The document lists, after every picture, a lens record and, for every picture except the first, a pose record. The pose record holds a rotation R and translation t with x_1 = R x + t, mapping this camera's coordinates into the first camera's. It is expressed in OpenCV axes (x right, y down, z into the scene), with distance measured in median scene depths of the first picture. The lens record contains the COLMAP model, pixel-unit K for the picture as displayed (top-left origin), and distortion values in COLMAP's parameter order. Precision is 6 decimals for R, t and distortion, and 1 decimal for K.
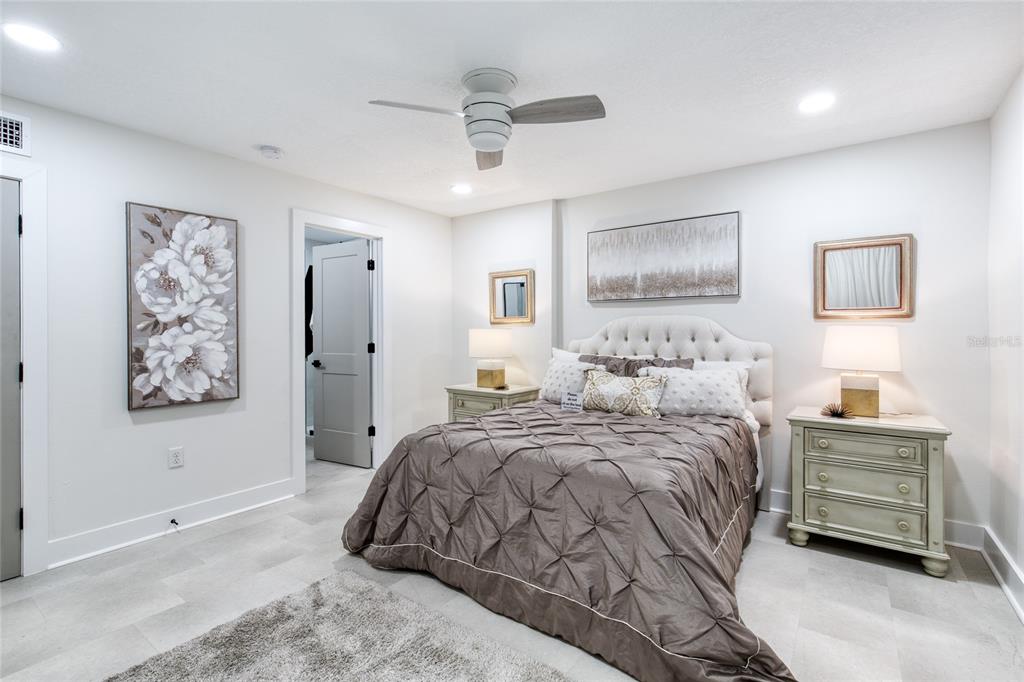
lens RADIAL K [[485.0, 0, 513.2], [0, 485.0, 327.3], [0, 0, 1]] dist [0.001517, 0.000445]
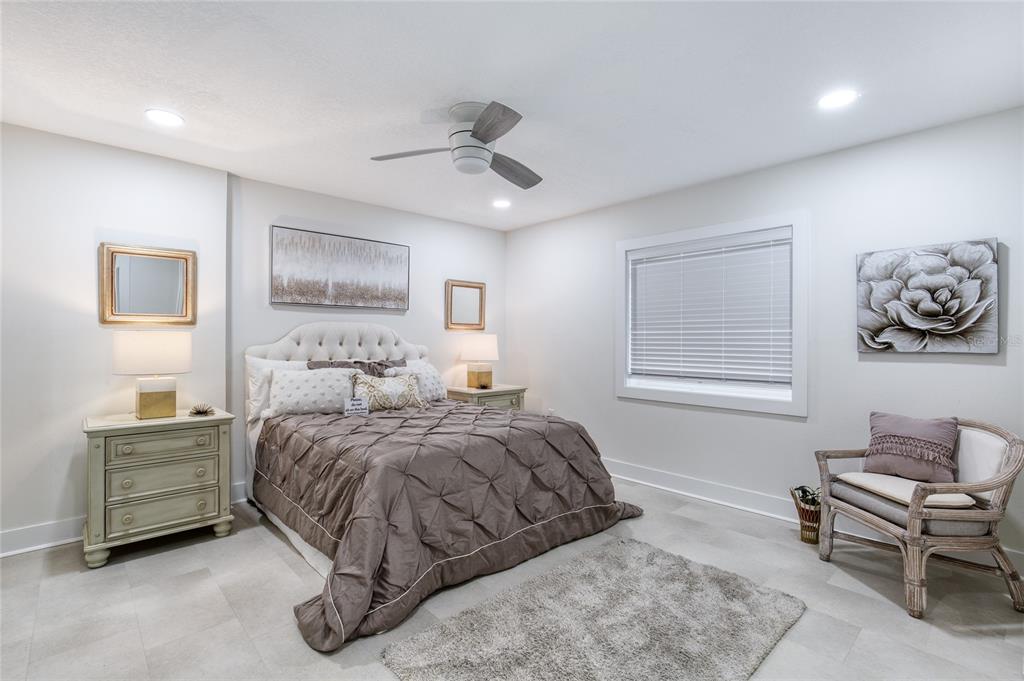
lens RADIAL K [[466.8, 0, 504.7], [0, 466.8, 339.5], [0, 0, 1]] dist [-0.002120, 0.000446]
pose [[0.202588, -0.001447, 0.979263, -0.628926], [-0.018869, 0.999807, 0.005380, 0.002497], [-0.979082, -0.019568, 0.202522, 0.416899]]
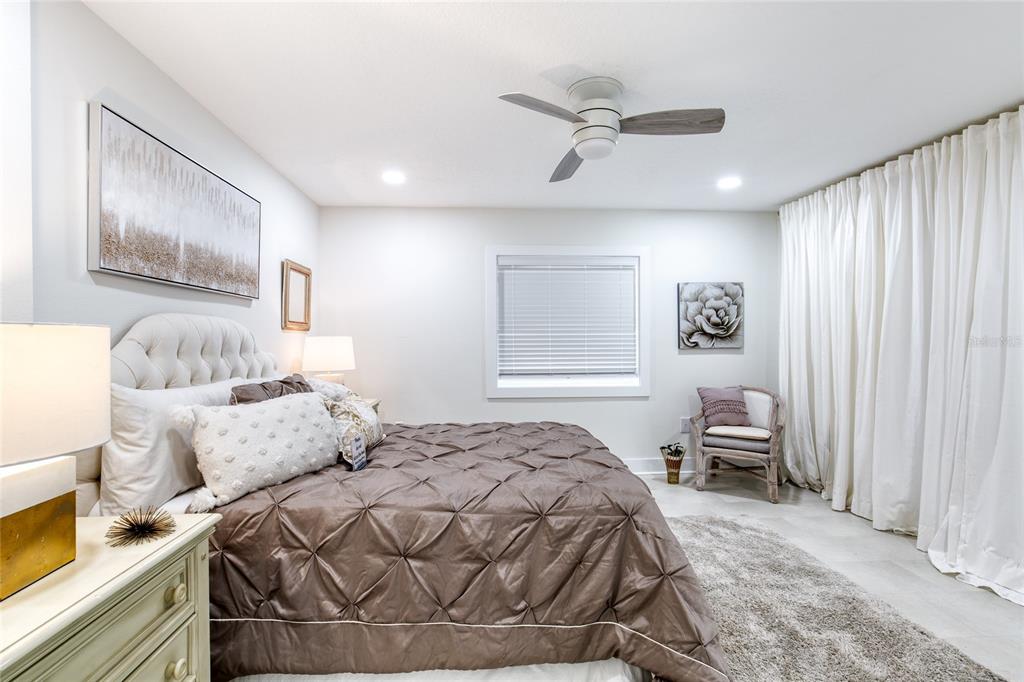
lens RADIAL K [[466.8, 0, 504.7], [0, 466.8, 340.0], [0, 0, 1]] dist [-0.002120, 0.000446]
pose [[-0.628098, 0.003394, 0.778127, -0.394376], [-0.007779, 0.999913, -0.010640, 0.010145], [-0.778095, -0.012736, -0.628017, 1.019506]]
